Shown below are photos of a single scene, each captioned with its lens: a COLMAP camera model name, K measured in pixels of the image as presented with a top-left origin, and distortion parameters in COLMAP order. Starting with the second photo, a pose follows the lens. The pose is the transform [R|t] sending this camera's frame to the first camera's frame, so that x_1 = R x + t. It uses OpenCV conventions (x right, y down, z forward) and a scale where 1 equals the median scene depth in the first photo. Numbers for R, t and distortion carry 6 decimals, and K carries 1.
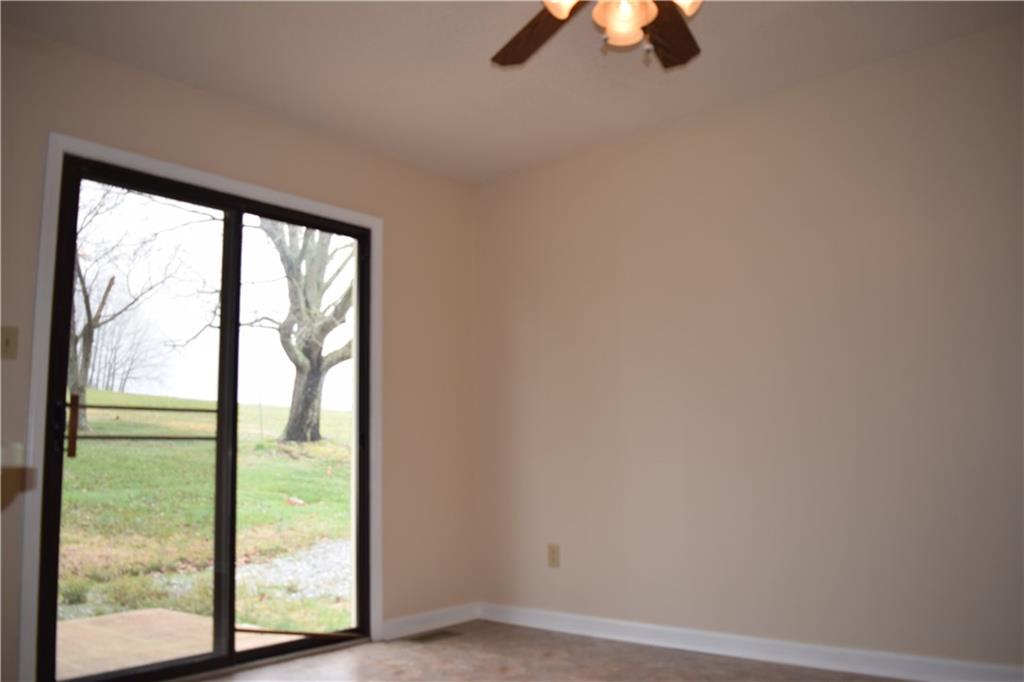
lens RADIAL K [[850.5, 0, 518.2], [0, 850.5, 342.9], [0, 0, 1]] dist [-0.051761, -0.003193]
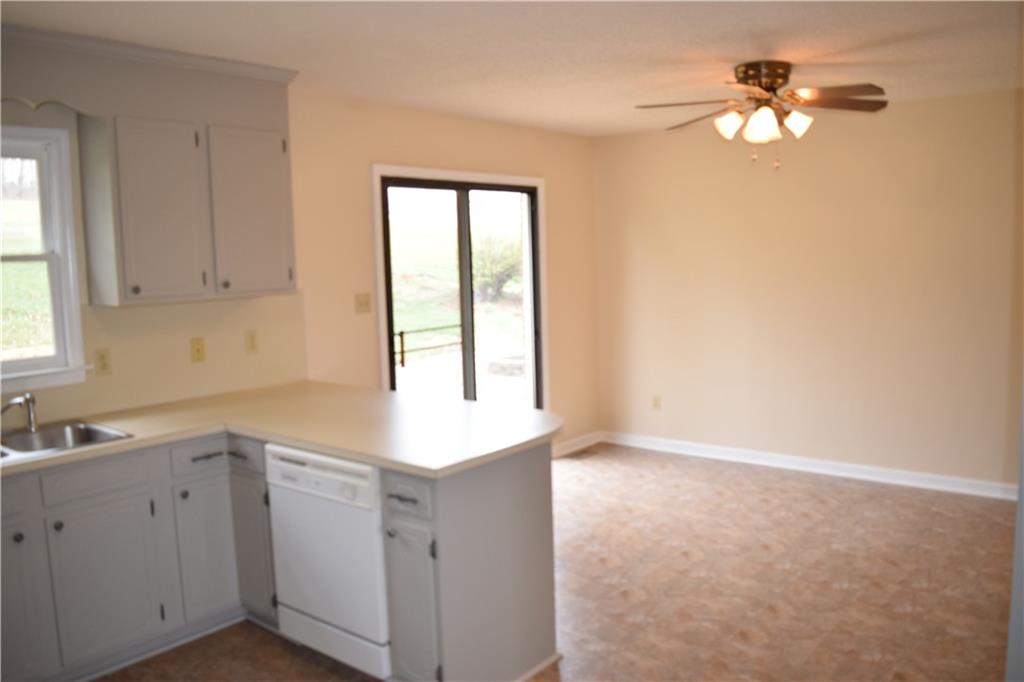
lens RADIAL K [[850.5, 0, 508.9], [0, 850.5, 337.2], [0, 0, 1]] dist [-0.051761, -0.003193]
pose [[0.999916, -0.010481, 0.007627, -0.259786], [0.008400, 0.972061, 0.234577, -0.247611], [-0.009872, -0.234493, 0.972068, -0.503315]]
